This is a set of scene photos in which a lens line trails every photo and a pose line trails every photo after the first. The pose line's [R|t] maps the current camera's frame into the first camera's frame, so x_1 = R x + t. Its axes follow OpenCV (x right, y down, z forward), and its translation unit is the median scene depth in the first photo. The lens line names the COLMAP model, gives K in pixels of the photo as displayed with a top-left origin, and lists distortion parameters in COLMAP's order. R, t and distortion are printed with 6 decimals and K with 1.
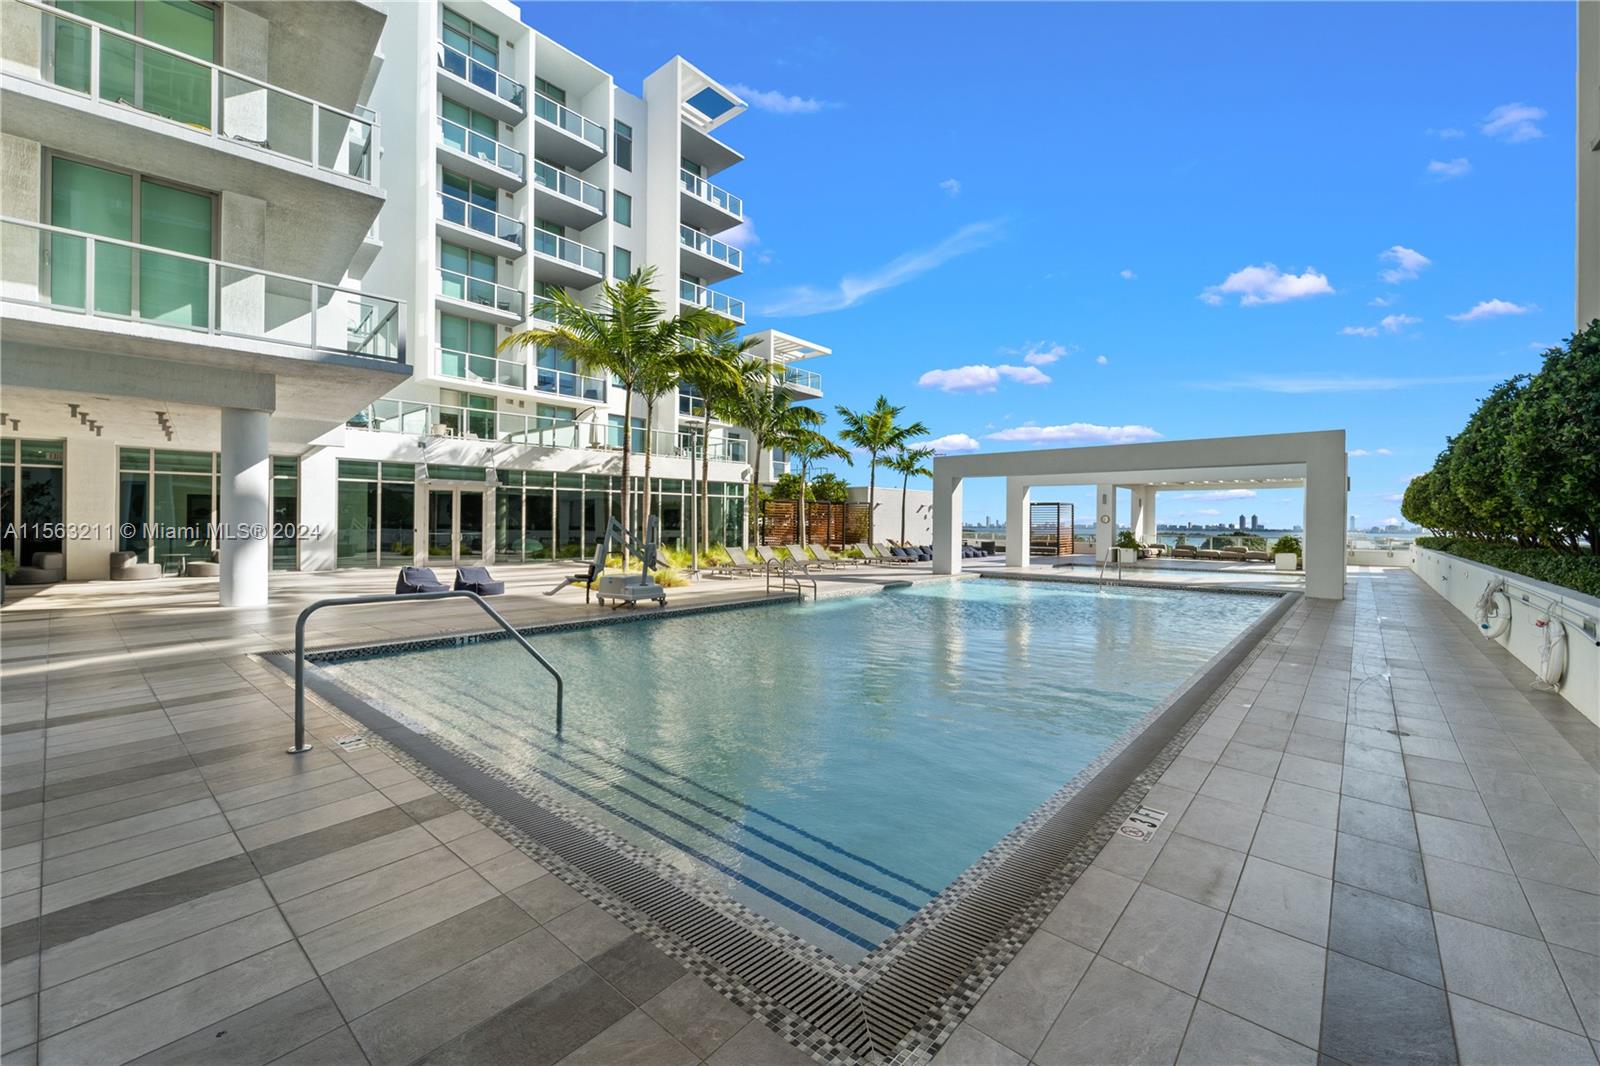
lens RADIAL K [[655.5, 0, 813.8], [0, 655.5, 532.7], [0, 0, 1]] dist [-0.001269, -0.000467]
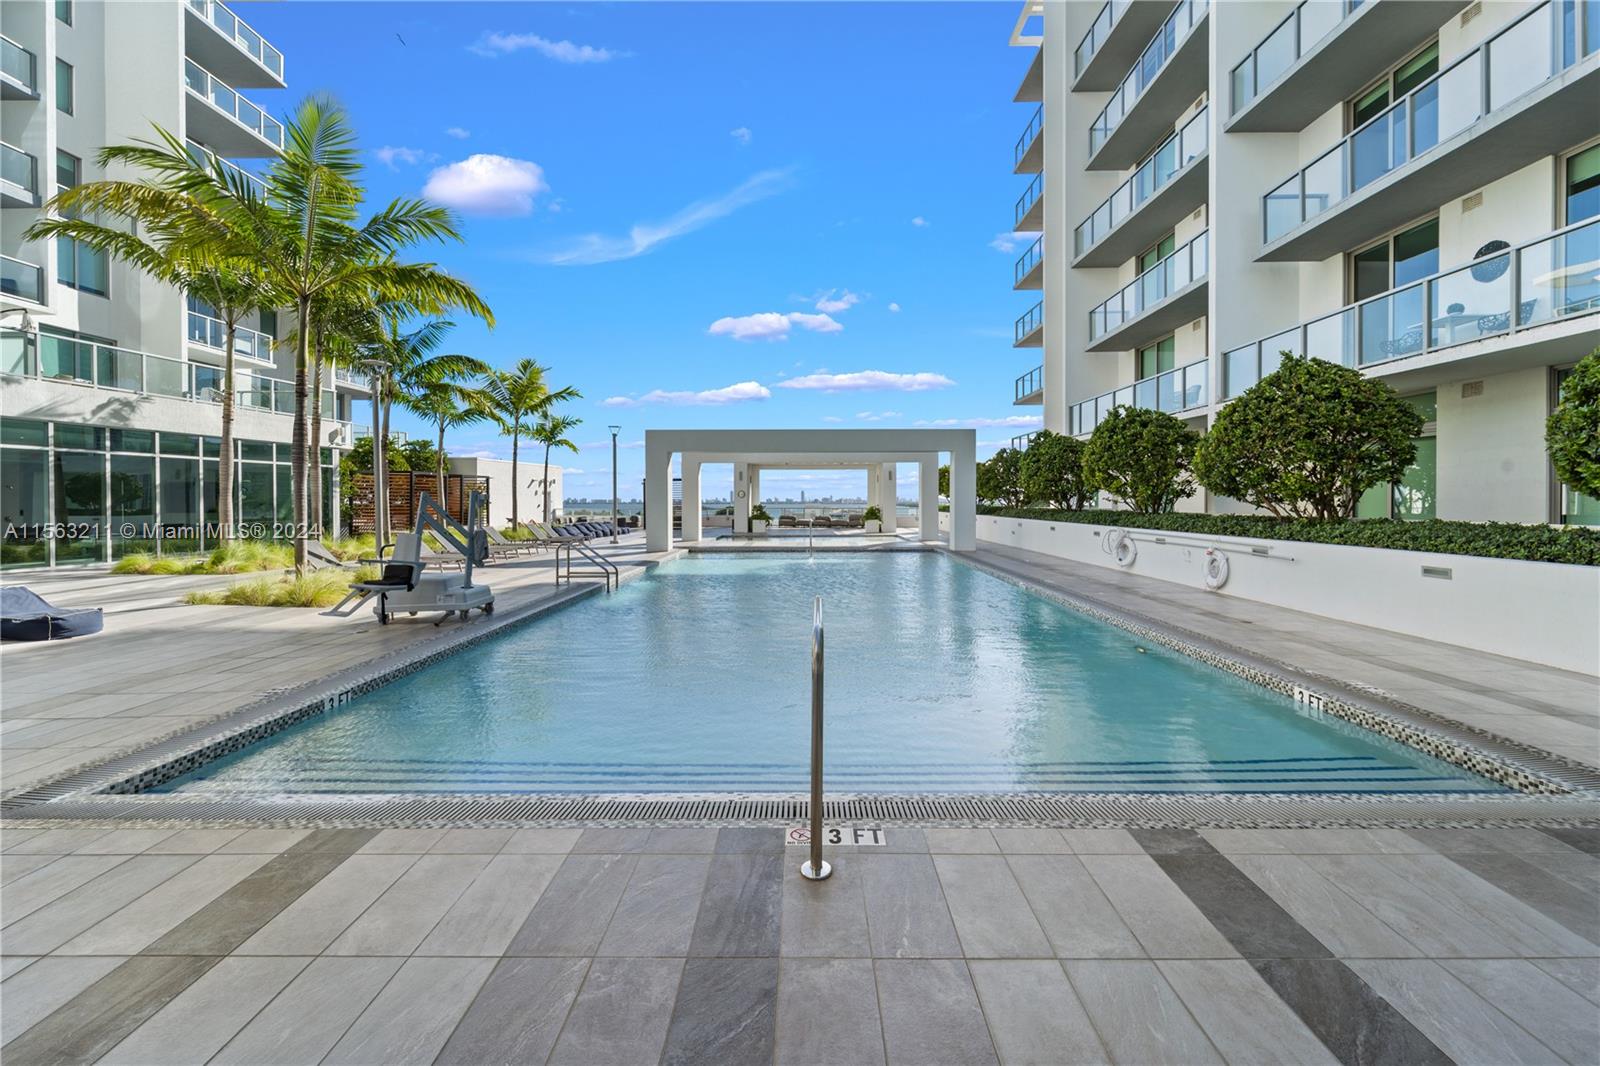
lens RADIAL K [[655.5, 0, 811.2], [0, 655.5, 518.8], [0, 0, 1]] dist [-0.001269, -0.000467]
pose [[0.759672, -0.028817, 0.649668, -0.184825], [0.017135, 0.999558, 0.024301, -0.003368], [-0.650081, -0.007329, 0.759829, 0.082593]]
